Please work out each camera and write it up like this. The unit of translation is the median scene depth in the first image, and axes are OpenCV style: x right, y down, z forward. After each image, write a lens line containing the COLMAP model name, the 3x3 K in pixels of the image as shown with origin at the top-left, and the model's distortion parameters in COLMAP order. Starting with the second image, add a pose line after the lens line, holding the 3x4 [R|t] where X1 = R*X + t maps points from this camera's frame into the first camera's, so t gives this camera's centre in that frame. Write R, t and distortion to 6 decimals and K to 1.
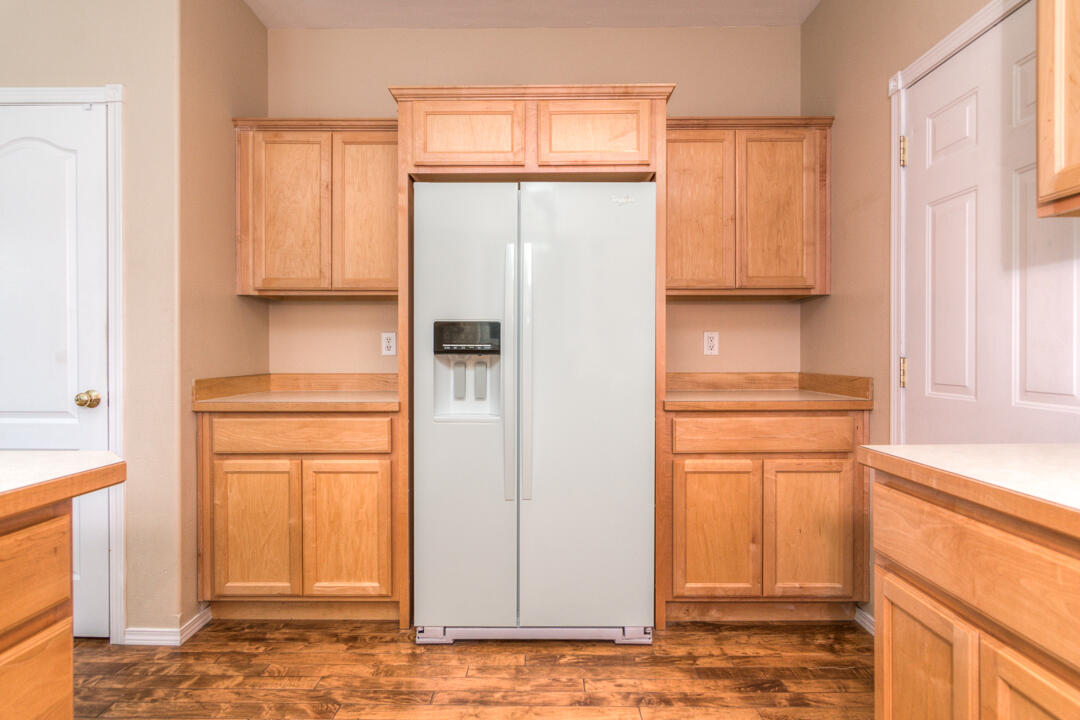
lens RADIAL K [[568.0, 0, 537.5], [0, 568.0, 358.1], [0, 0, 1]] dist [-0.004173, -0.000356]
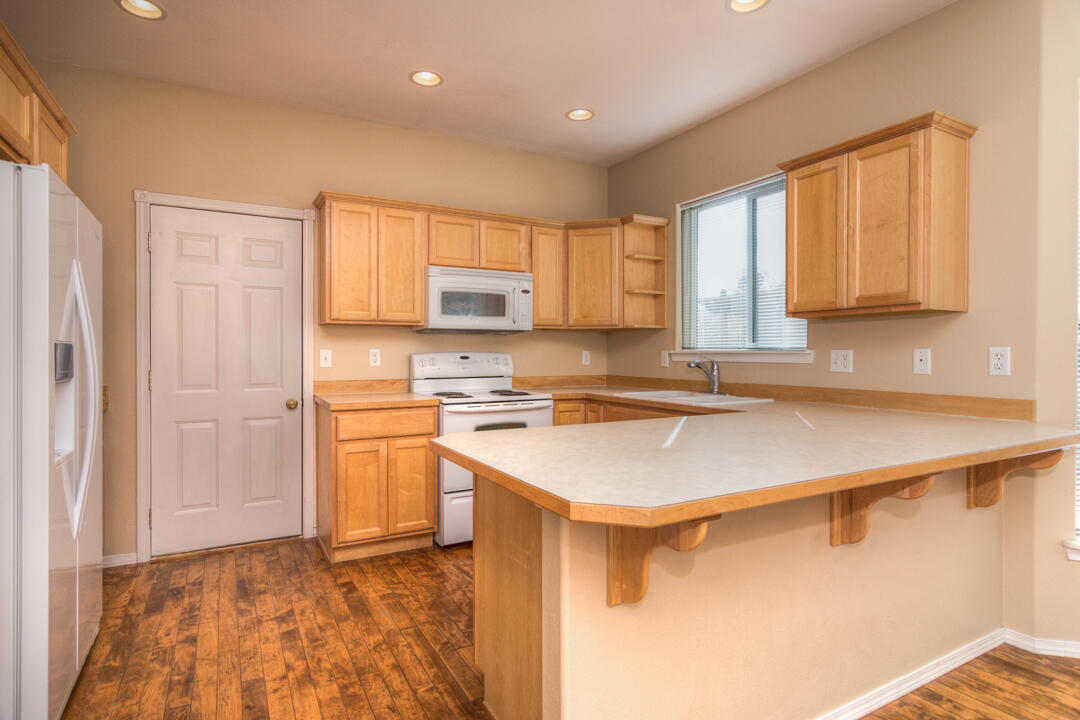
lens RADIAL K [[568.0, 0, 538.6], [0, 568.0, 358.5], [0, 0, 1]] dist [-0.004173, -0.000356]
pose [[-0.499969, -0.003206, 0.866037, -1.380006], [0.007454, 0.999940, 0.008005, -0.044499], [-0.866011, 0.010458, -0.499915, 0.916836]]
